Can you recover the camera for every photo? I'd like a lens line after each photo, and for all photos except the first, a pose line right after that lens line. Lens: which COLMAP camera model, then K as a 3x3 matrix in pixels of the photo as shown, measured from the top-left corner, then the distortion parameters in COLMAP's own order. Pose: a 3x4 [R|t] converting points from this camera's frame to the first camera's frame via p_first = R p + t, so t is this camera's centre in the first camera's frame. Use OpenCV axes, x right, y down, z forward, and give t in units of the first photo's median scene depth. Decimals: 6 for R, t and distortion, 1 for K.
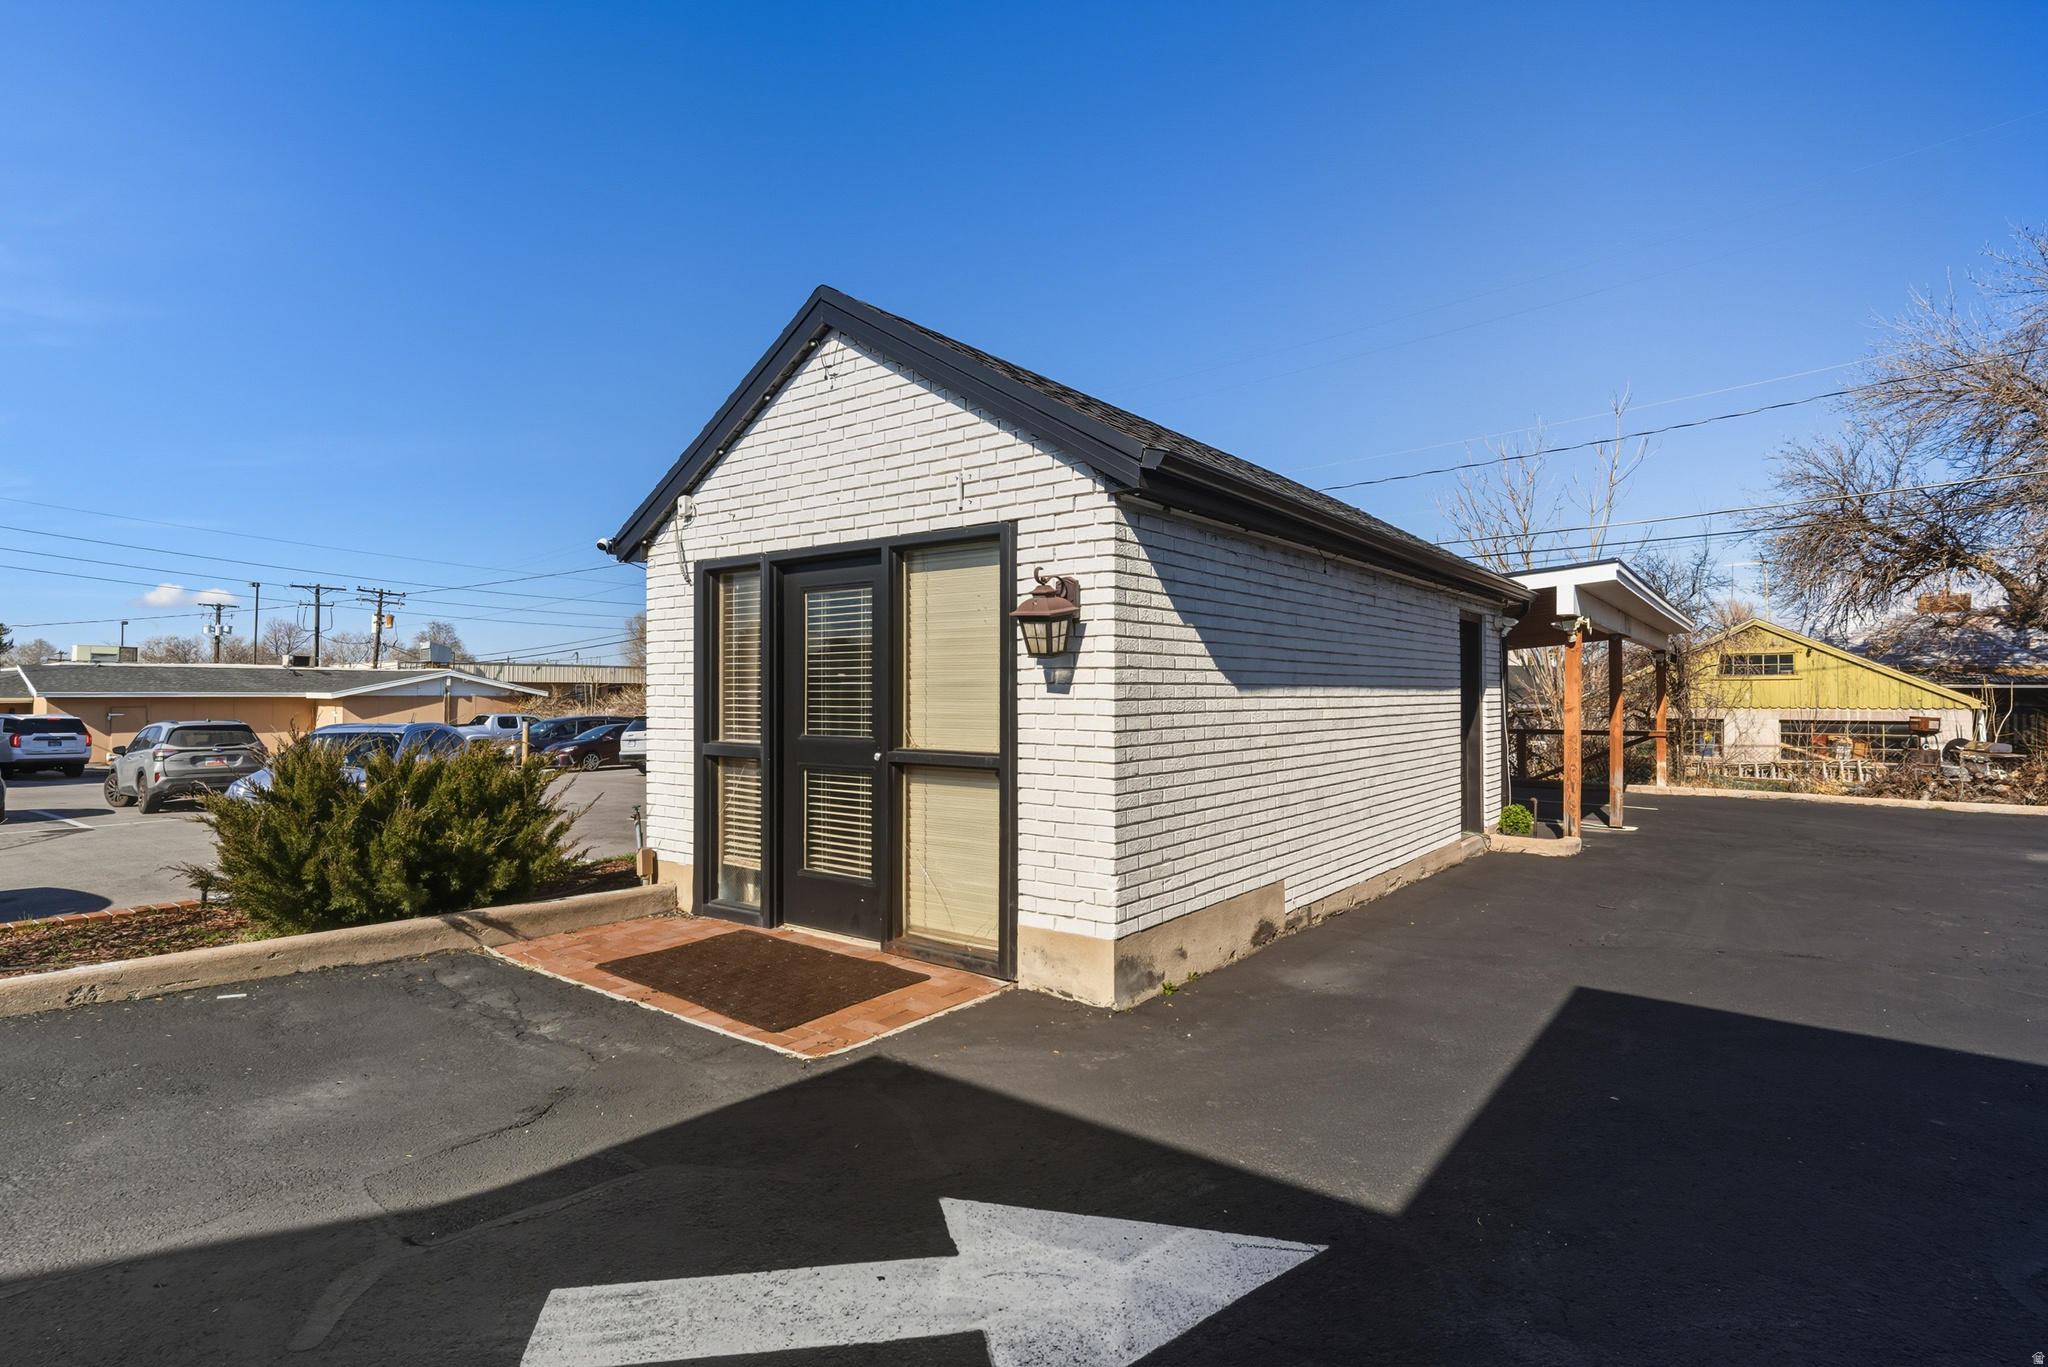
lens RADIAL K [[1005.5, 0, 1024.0], [0, 1005.5, 683.5], [0, 0, 1]] dist [0.000844, 0.000398]
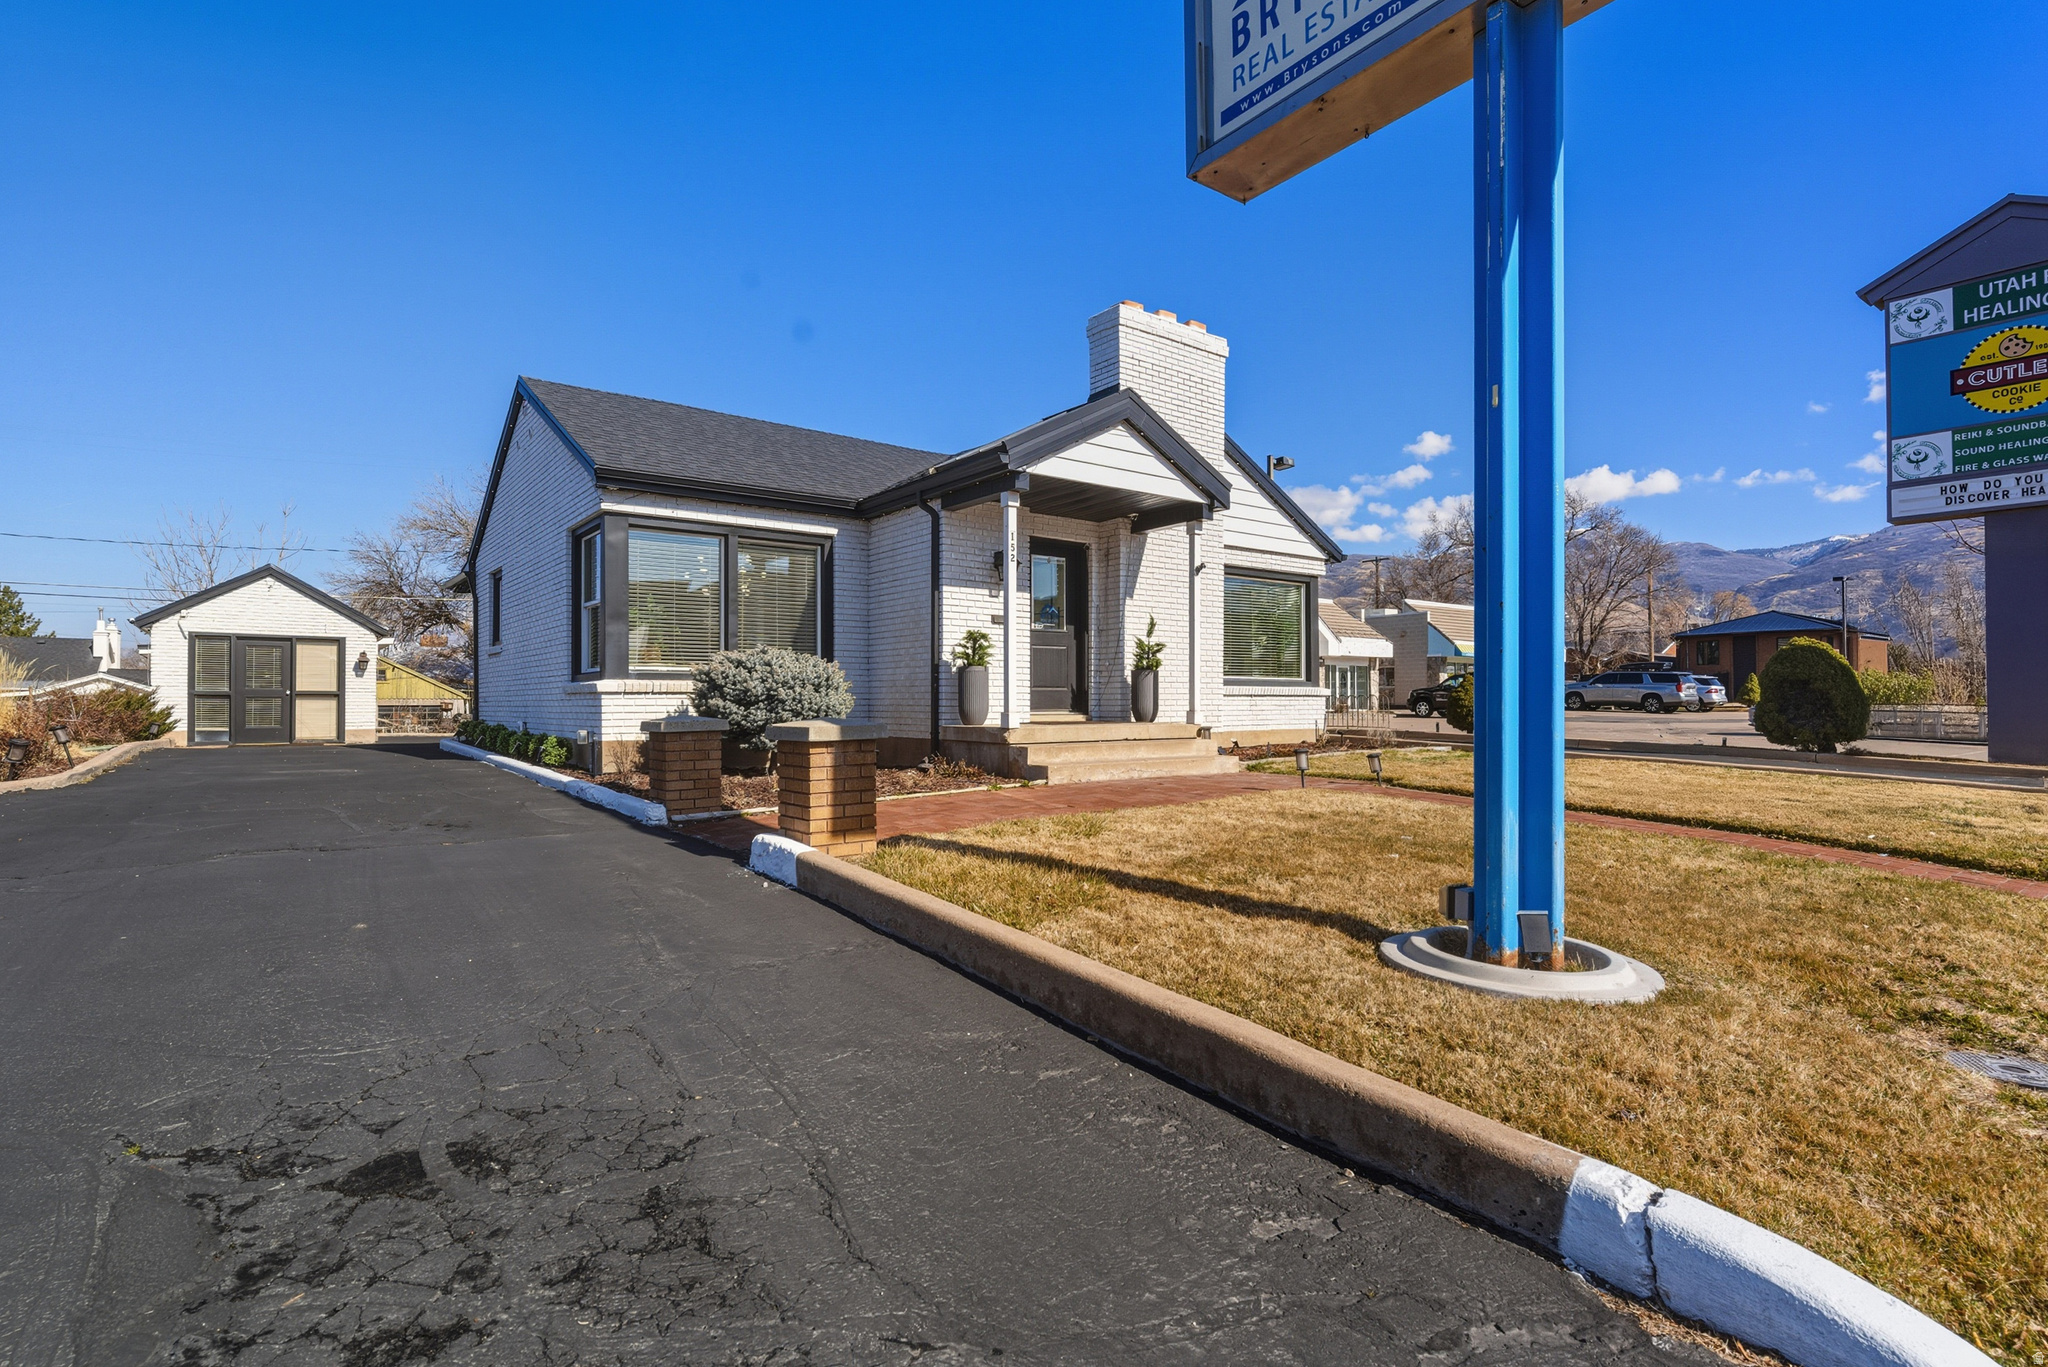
lens RADIAL K [[1005.5, 0, 1024.0], [0, 1005.5, 683.5], [0, 0, 1]] dist [0.000844, 0.000398]
pose [[0.259153, 0.017806, 0.965672, -2.885471], [-0.008061, 0.999835, -0.016273, 0.069469], [-0.965803, -0.003567, 0.259254, -2.471028]]
